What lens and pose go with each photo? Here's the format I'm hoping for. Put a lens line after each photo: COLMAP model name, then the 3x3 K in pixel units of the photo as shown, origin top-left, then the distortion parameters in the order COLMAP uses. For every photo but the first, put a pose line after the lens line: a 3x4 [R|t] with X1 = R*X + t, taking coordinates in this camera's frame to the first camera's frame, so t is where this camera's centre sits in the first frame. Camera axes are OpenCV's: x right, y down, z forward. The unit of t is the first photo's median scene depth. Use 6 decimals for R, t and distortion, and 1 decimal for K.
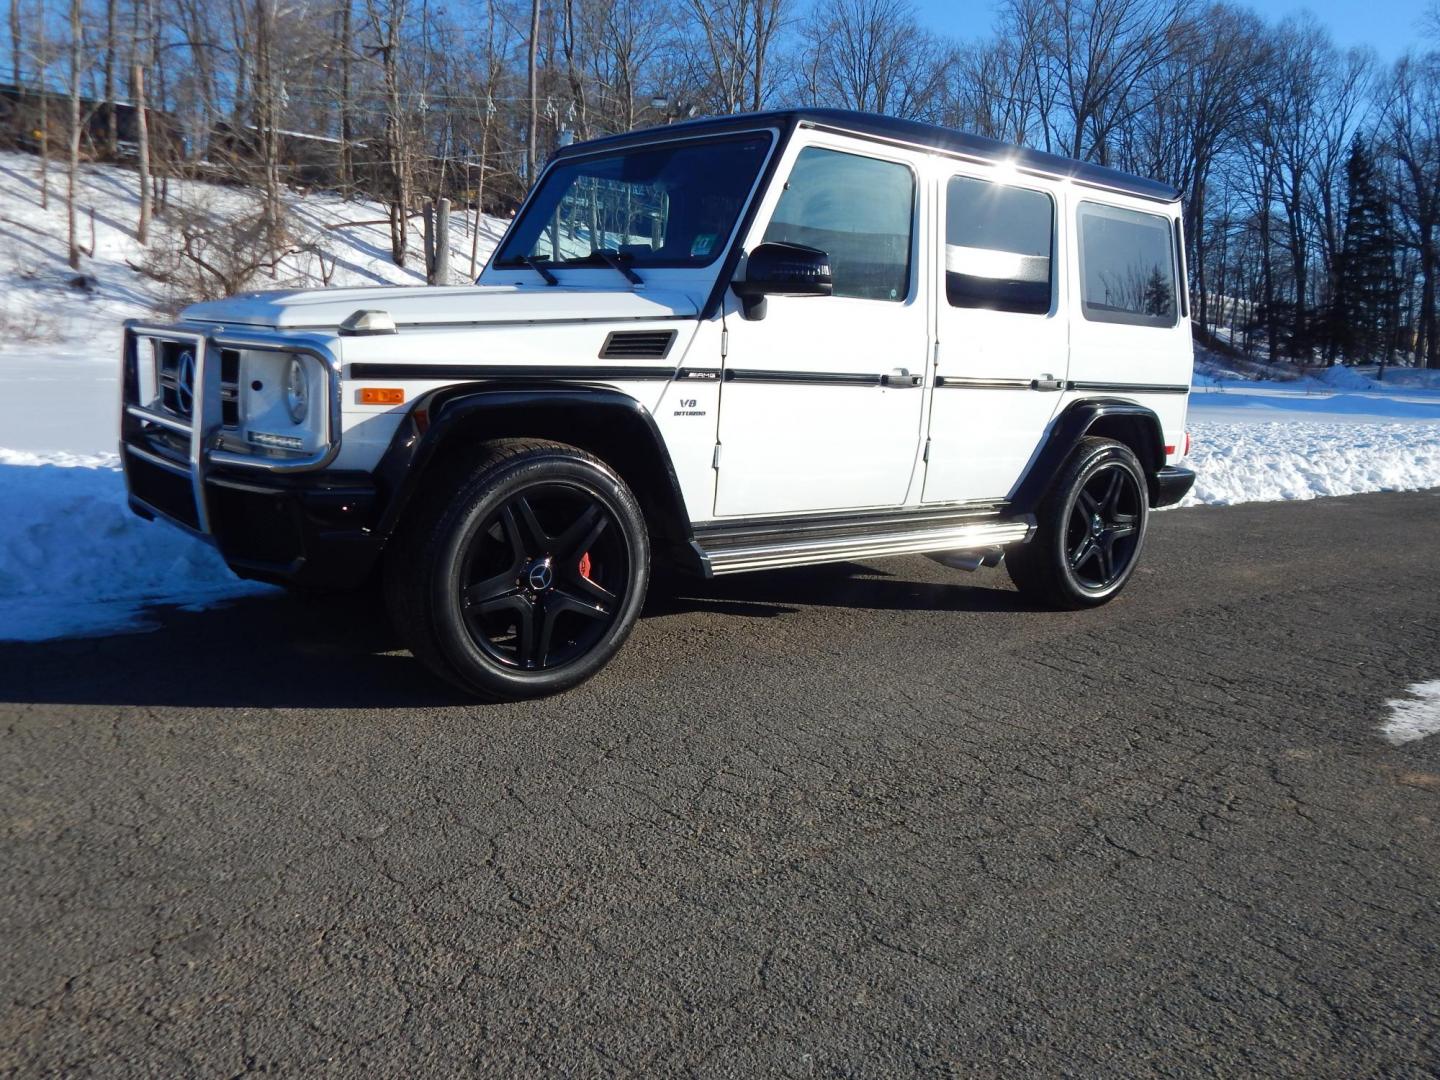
lens RADIAL K [[1188.6, 0, 711.5], [0, 1188.6, 538.1], [0, 0, 1]] dist [-0.000398, -0.004302]
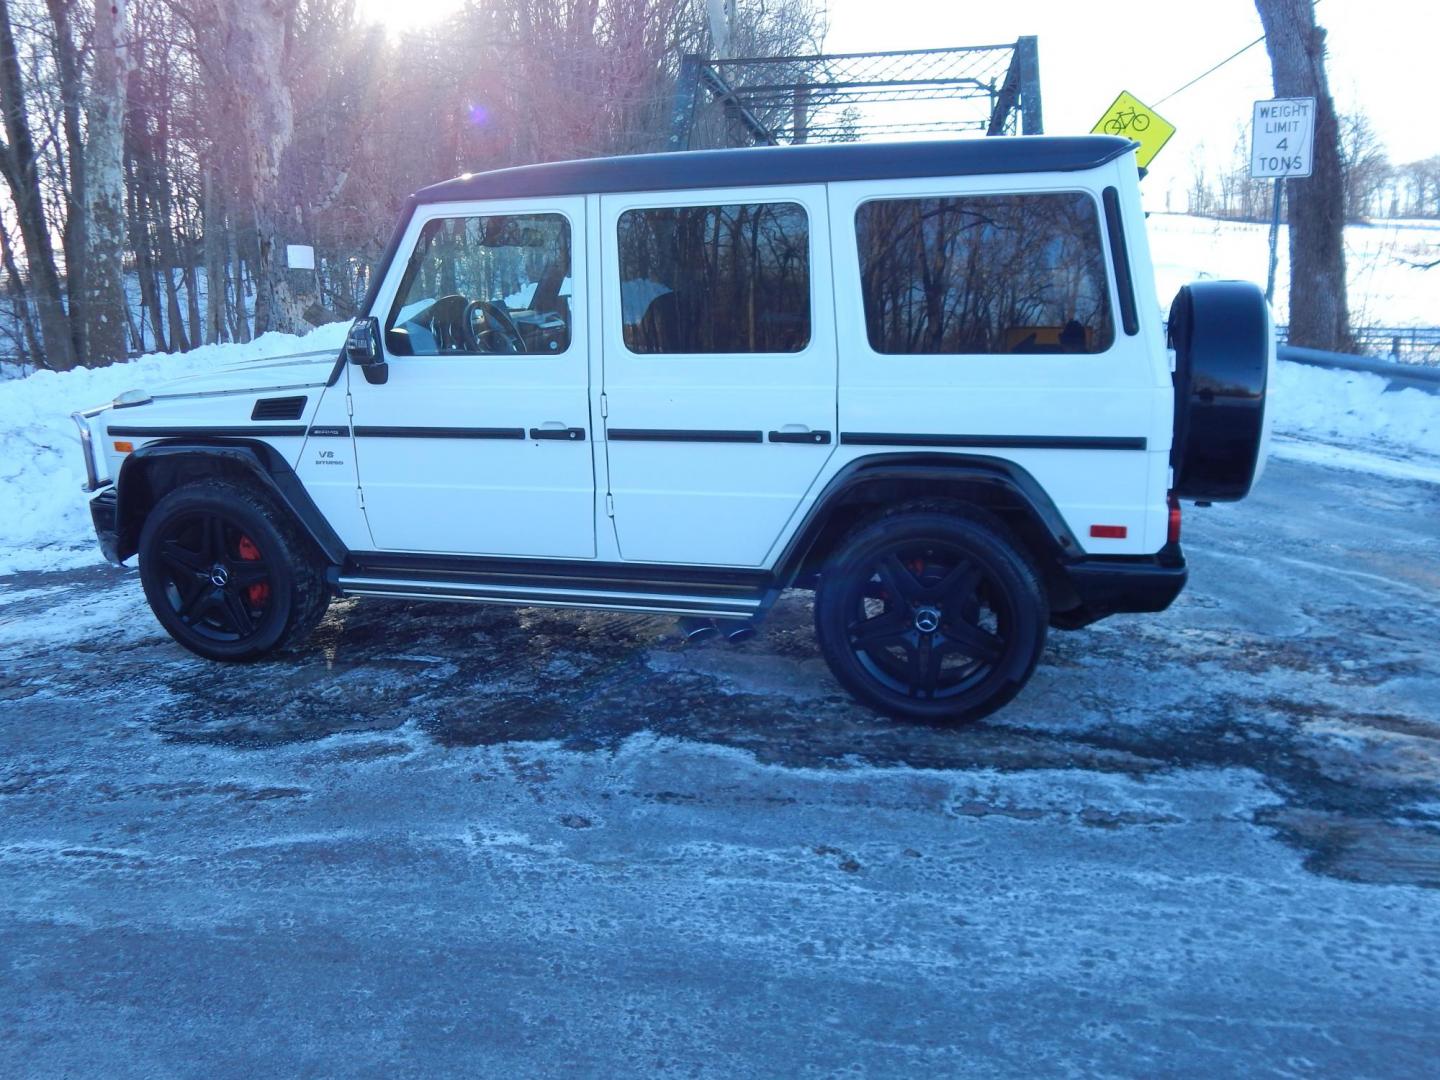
lens RADIAL K [[1188.6, 0, 711.5], [0, 1188.6, 538.1], [0, 0, 1]] dist [-0.000398, -0.004302]
pose [[0.554495, 0.122397, -0.823137, 1.205504], [-0.075198, 0.992448, 0.096917, -0.174333], [0.828783, 0.008158, 0.559511, 0.635885]]
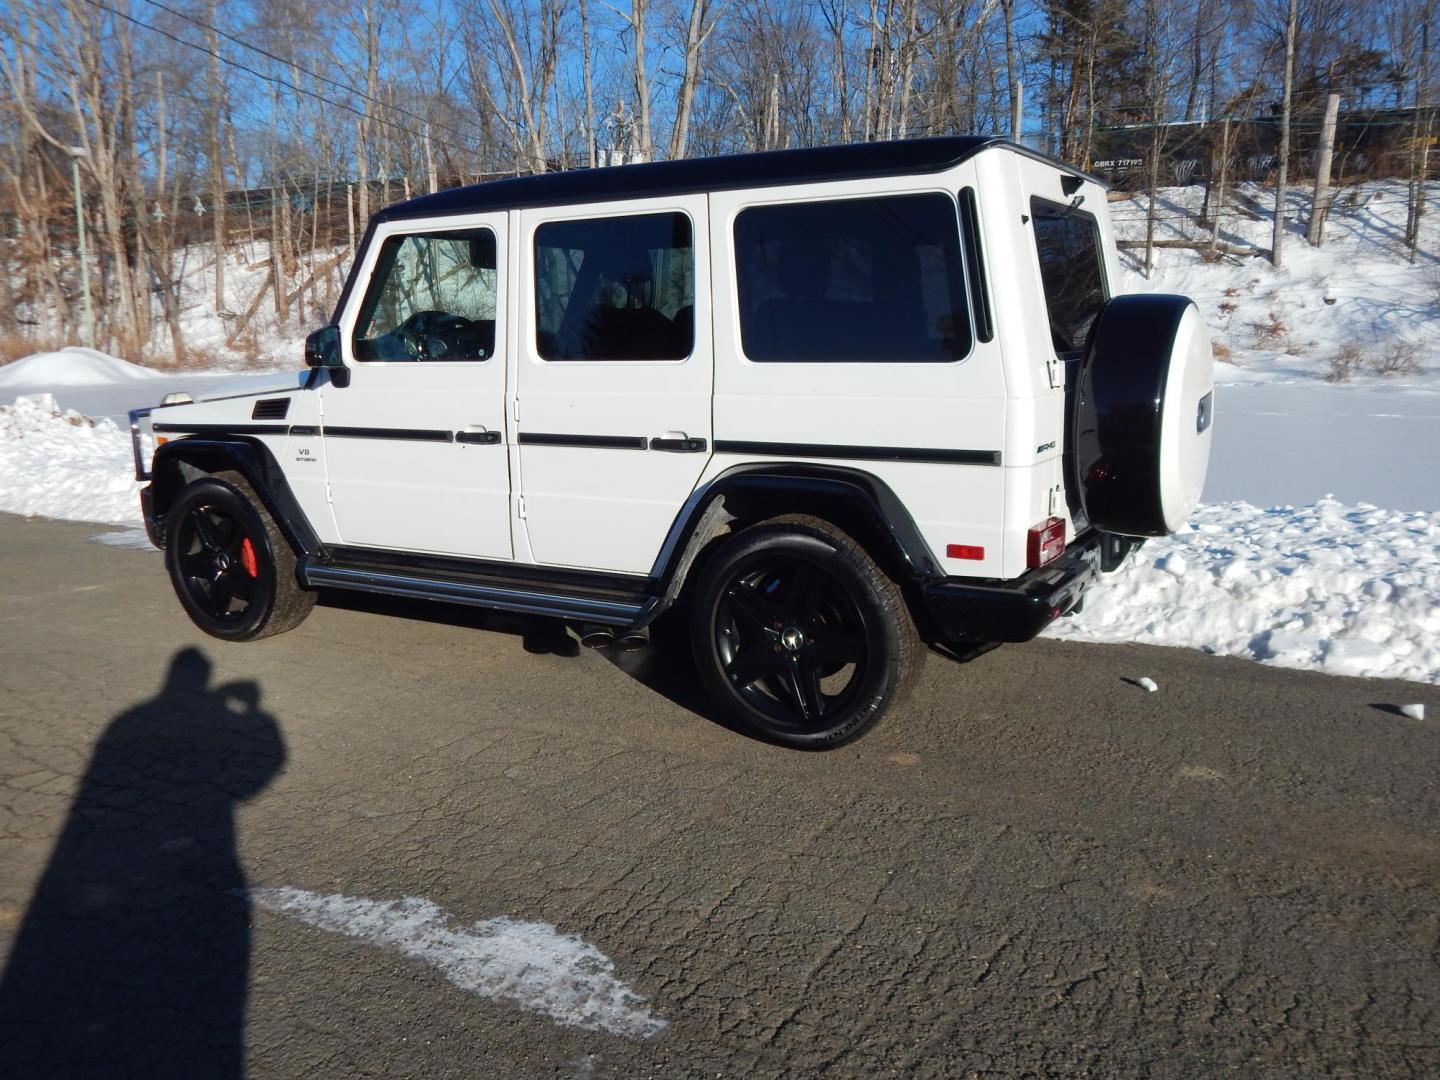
lens RADIAL K [[1188.6, 0, 711.5], [0, 1188.6, 538.1], [0, 0, 1]] dist [-0.000398, -0.004302]
pose [[0.338111, 0.096900, -0.936104, 1.374419], [-0.121444, 0.990861, 0.058704, -0.149594], [0.933237, 0.093836, 0.346789, 0.961202]]
